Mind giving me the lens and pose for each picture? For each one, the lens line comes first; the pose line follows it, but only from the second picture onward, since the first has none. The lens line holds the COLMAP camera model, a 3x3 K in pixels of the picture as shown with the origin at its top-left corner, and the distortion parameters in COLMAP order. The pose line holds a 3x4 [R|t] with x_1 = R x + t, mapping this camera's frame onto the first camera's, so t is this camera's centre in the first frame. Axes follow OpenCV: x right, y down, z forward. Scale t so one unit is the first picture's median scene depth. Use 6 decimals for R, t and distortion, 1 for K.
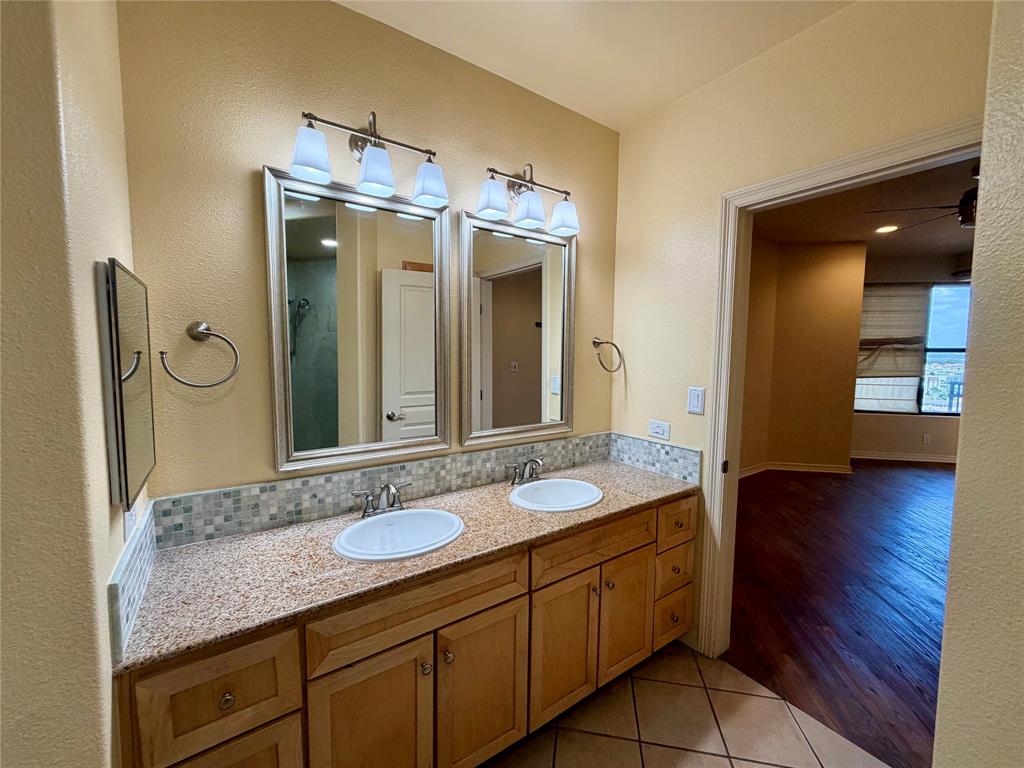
lens RADIAL K [[407.8, 0, 509.4], [0, 407.8, 385.6], [0, 0, 1]] dist [-0.000486, 0.000542]
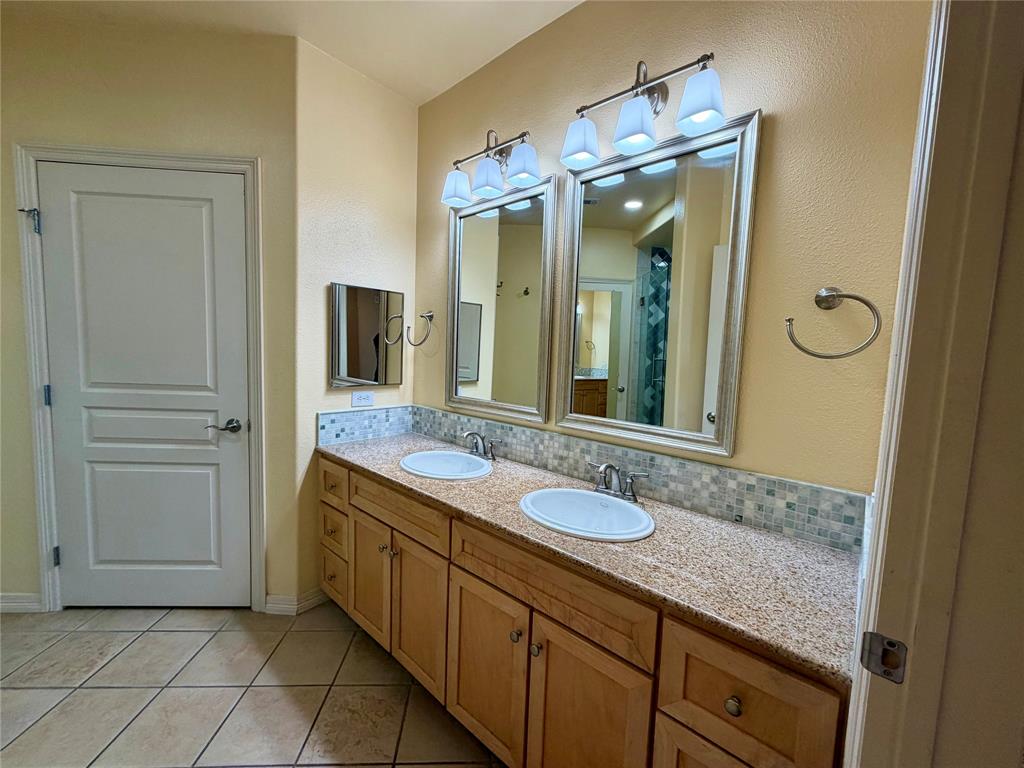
lens RADIAL K [[407.8, 0, 502.0], [0, 407.8, 383.0], [0, 0, 1]] dist [-0.000486, 0.000542]
pose [[0.236513, 0.083704, -0.968016, 0.723082], [-0.115191, 0.991672, 0.057605, 0.012958], [0.964776, 0.097882, 0.244185, 0.620660]]
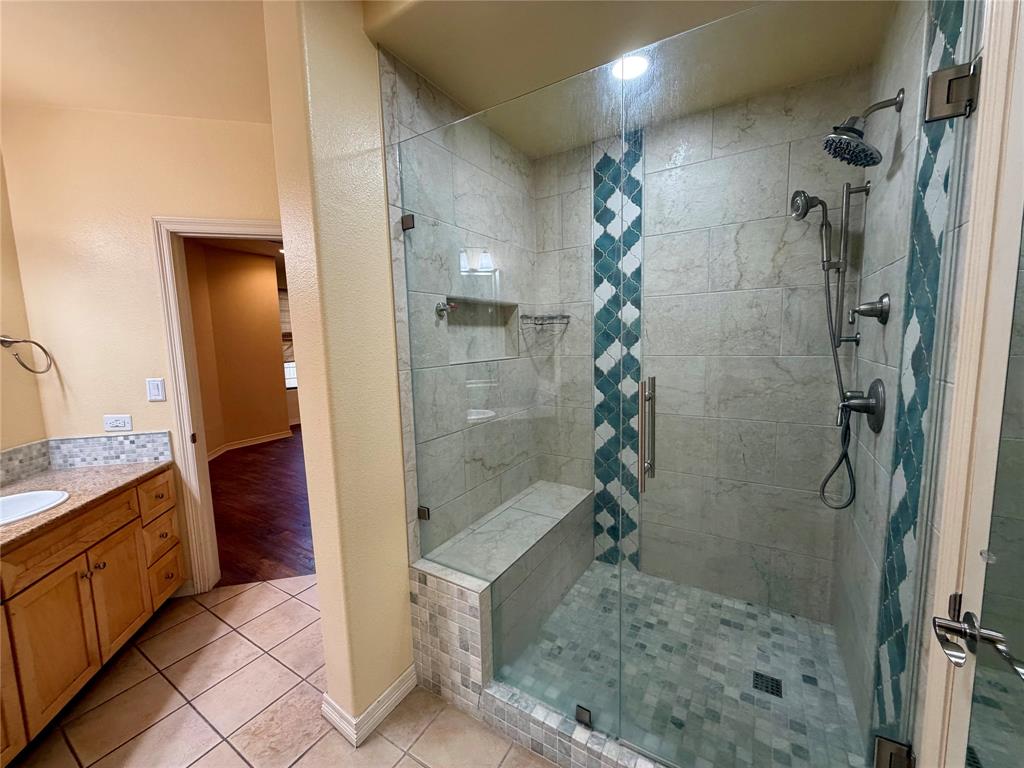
lens RADIAL K [[407.8, 0, 509.8], [0, 407.8, 382.9], [0, 0, 1]] dist [-0.000486, 0.000542]
pose [[0.360983, -0.119404, 0.924897, -0.257799], [0.106730, 0.990542, 0.086223, 0.025167], [-0.926445, 0.067589, 0.370313, -0.374440]]
